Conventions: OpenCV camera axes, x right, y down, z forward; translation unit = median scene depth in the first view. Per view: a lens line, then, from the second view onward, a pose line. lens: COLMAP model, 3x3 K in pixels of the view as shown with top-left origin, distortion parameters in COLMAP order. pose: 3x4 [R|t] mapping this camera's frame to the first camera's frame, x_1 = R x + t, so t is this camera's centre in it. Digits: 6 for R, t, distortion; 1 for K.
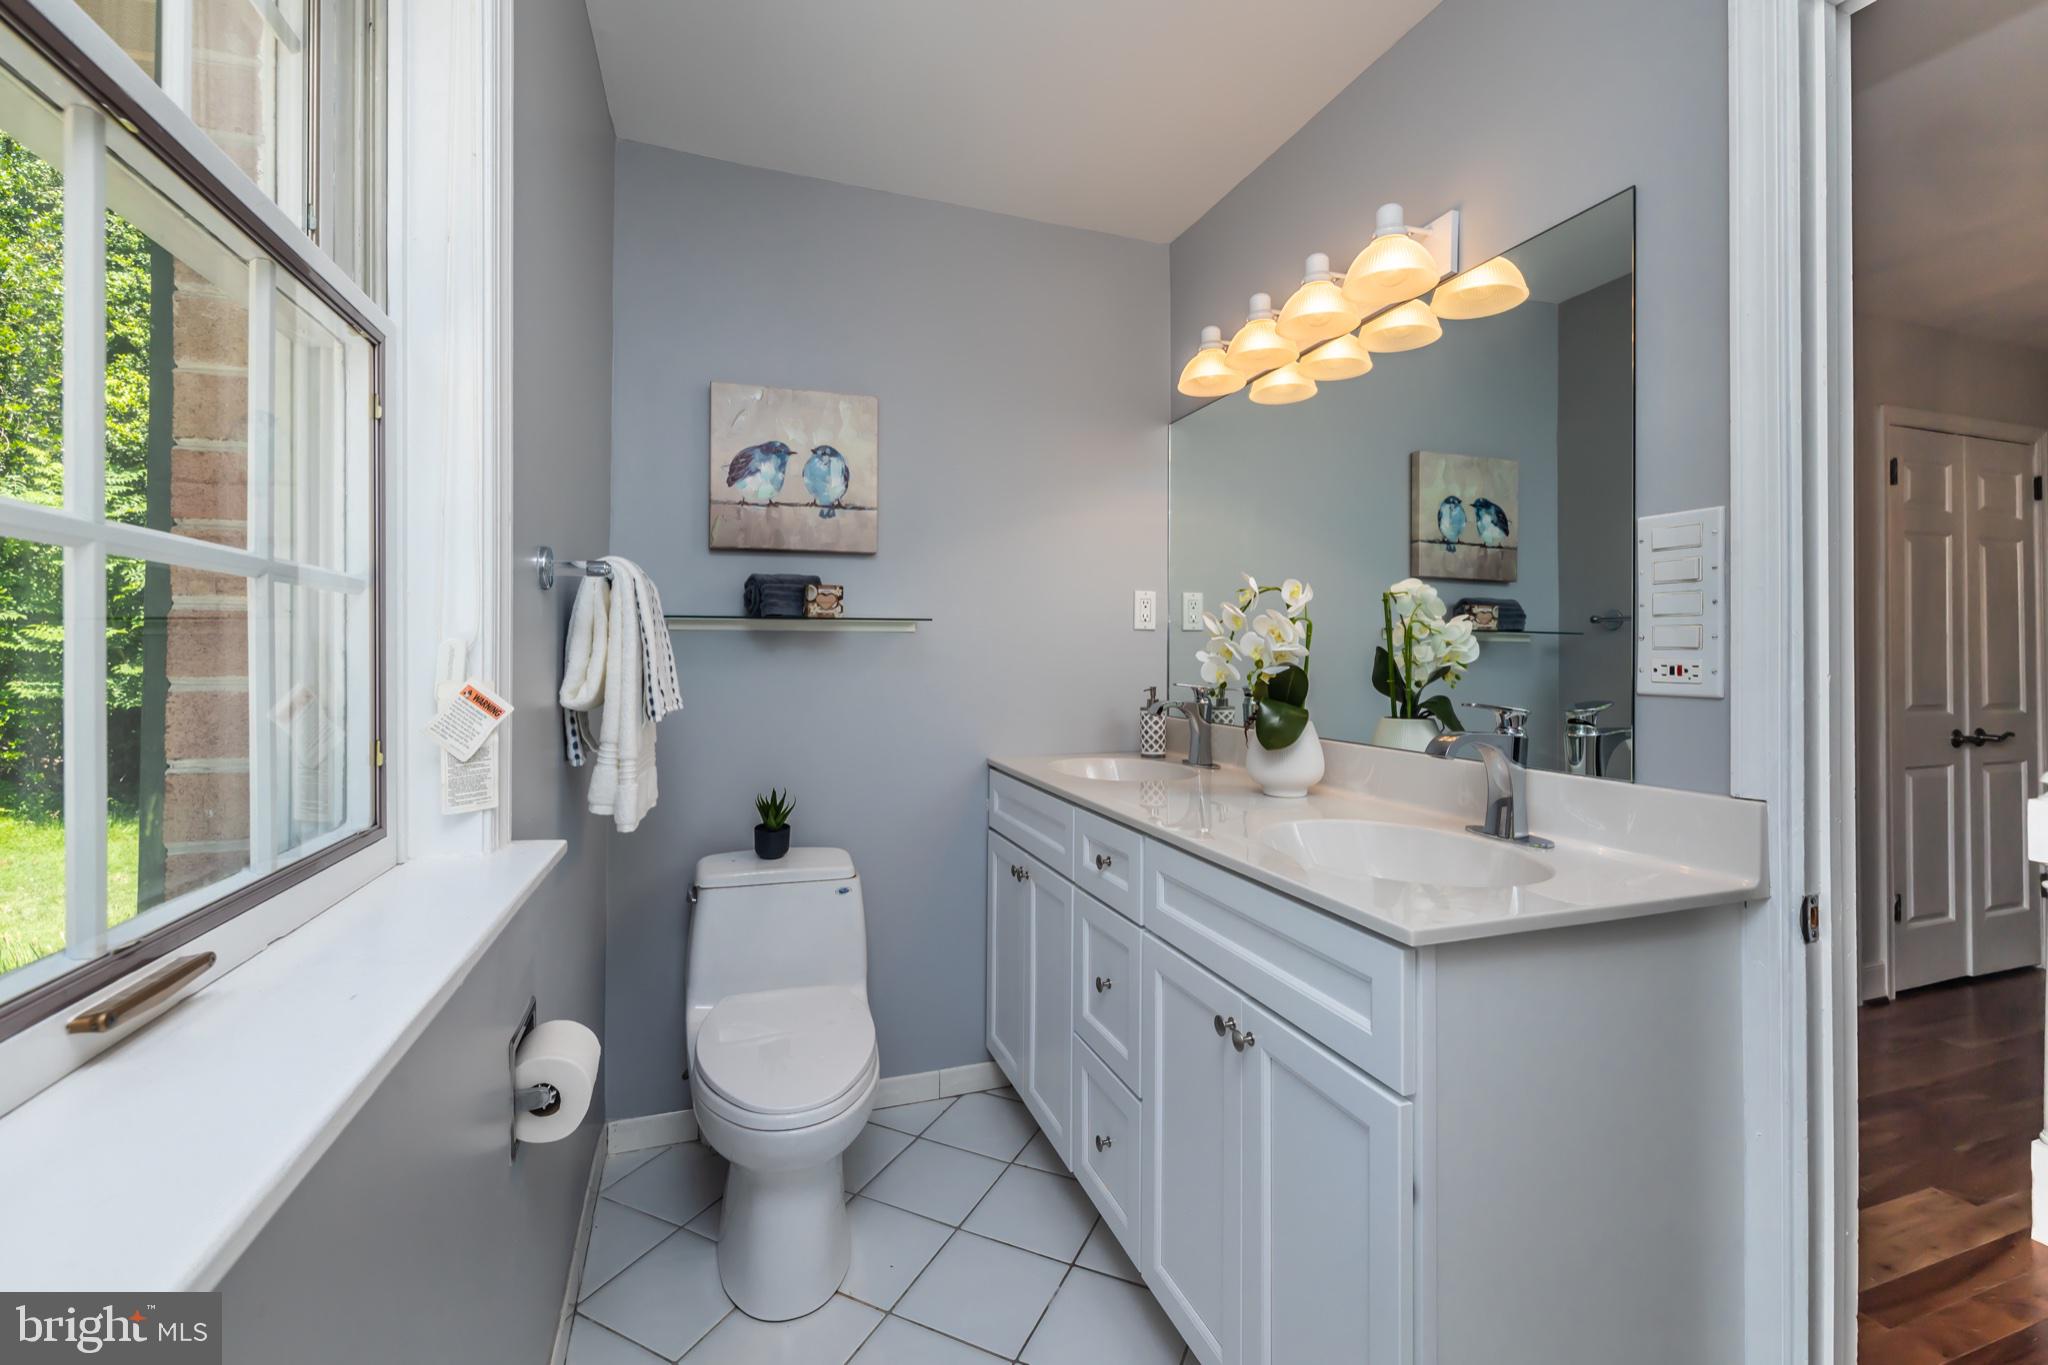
lens RADIAL K [[876.9, 0, 1015.2], [0, 876.9, 653.4], [0, 0, 1]] dist [0.000998, 0.000242]
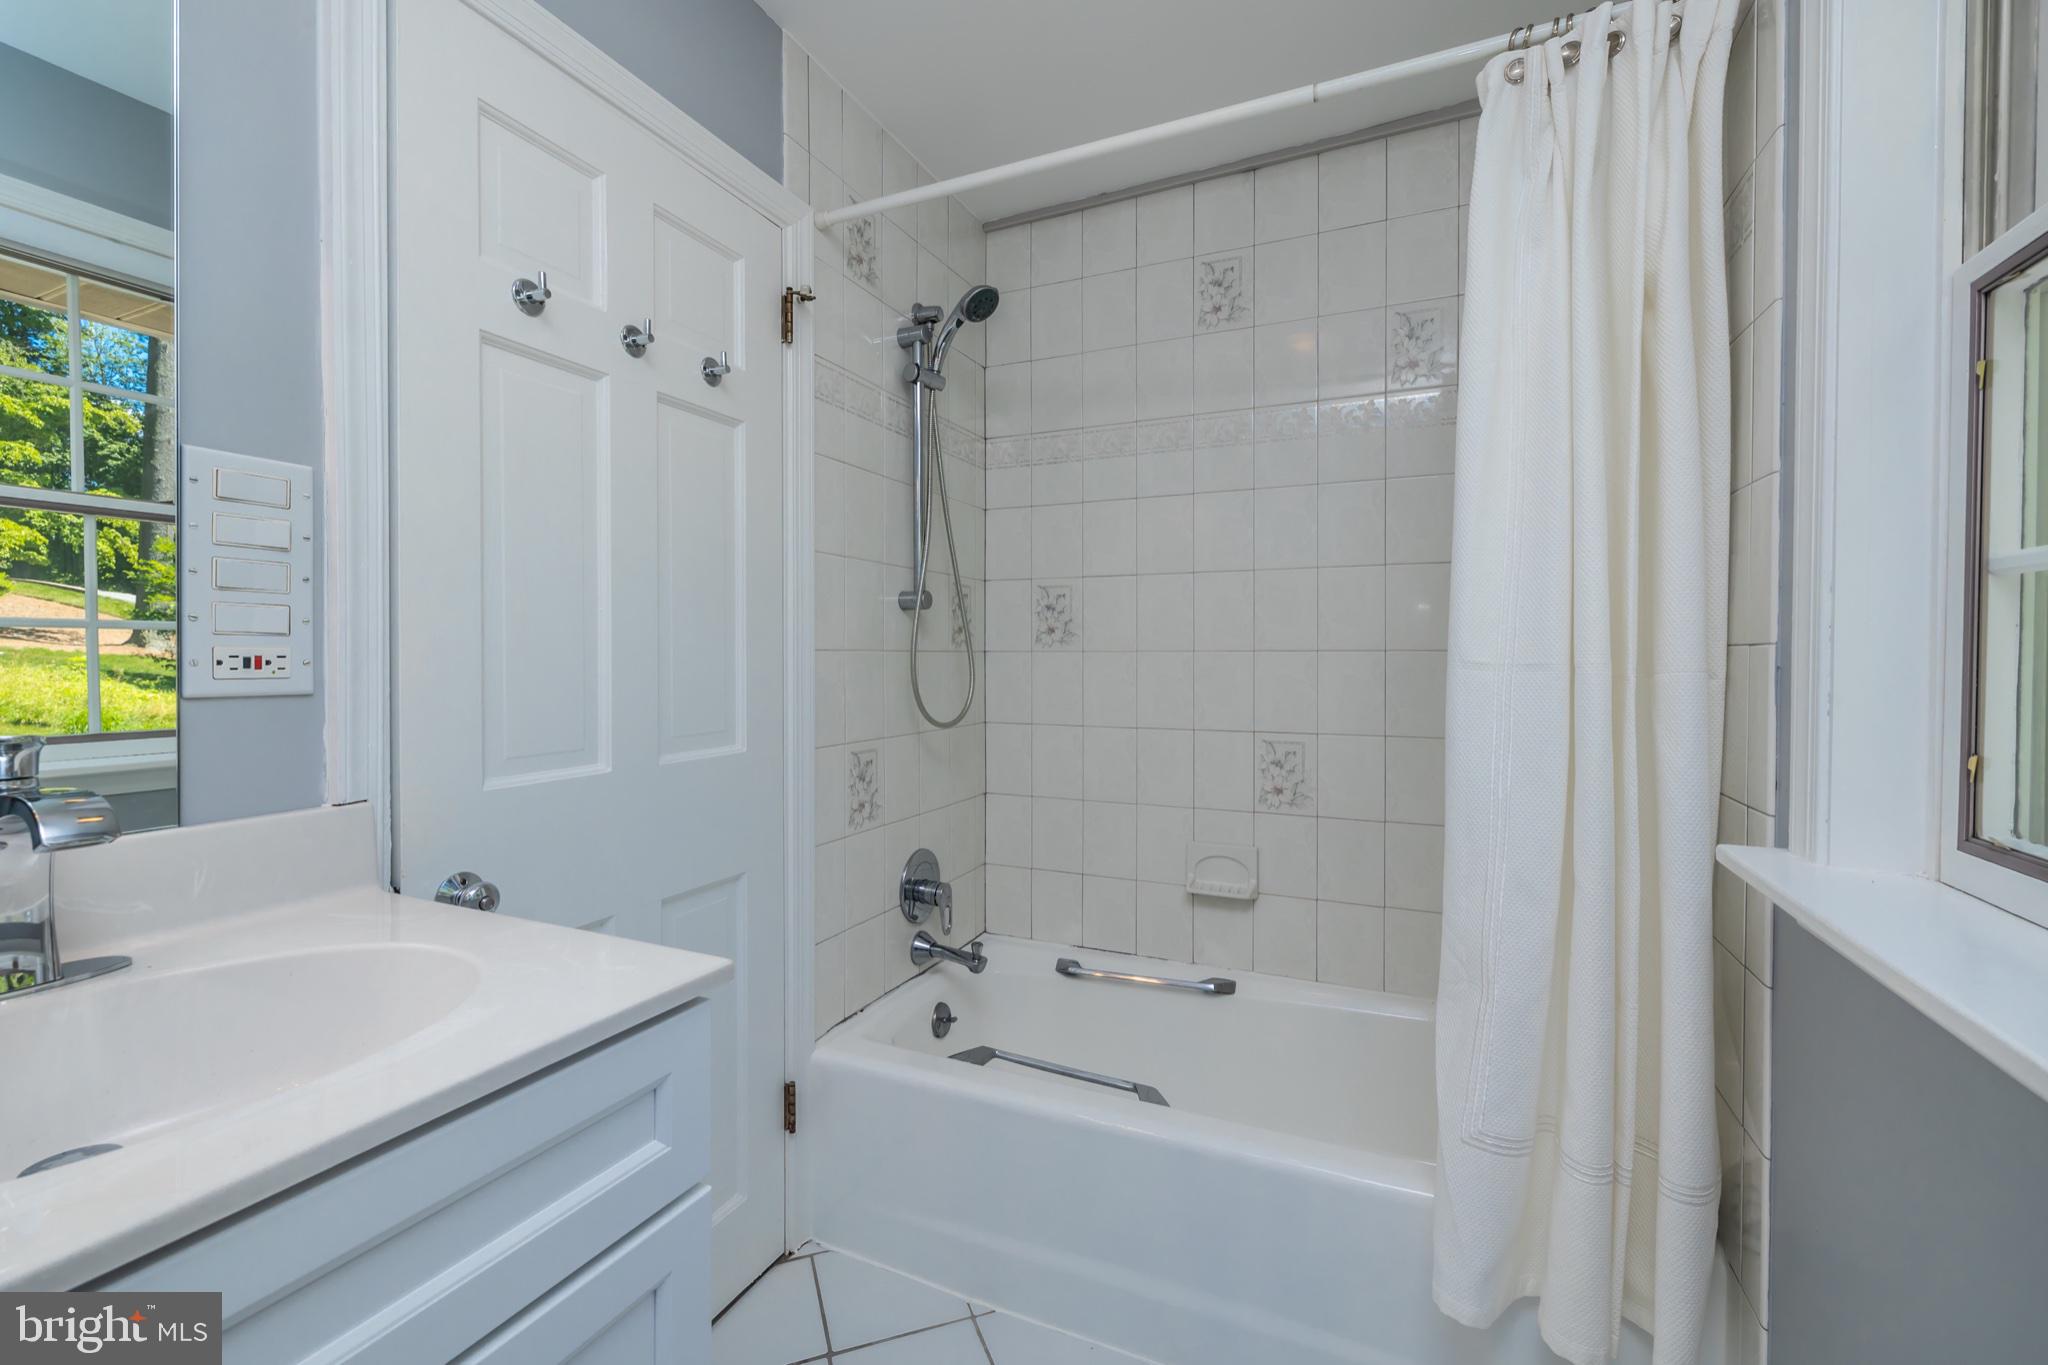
lens RADIAL K [[876.9, 0, 1015.2], [0, 876.9, 653.4], [0, 0, 1]] dist [0.000998, 0.000242]
pose [[-0.726094, -0.003159, 0.687589, -0.264869], [-0.004635, 0.999989, -0.000300, 0.008588], [-0.687580, -0.003405, -0.726100, 1.104202]]
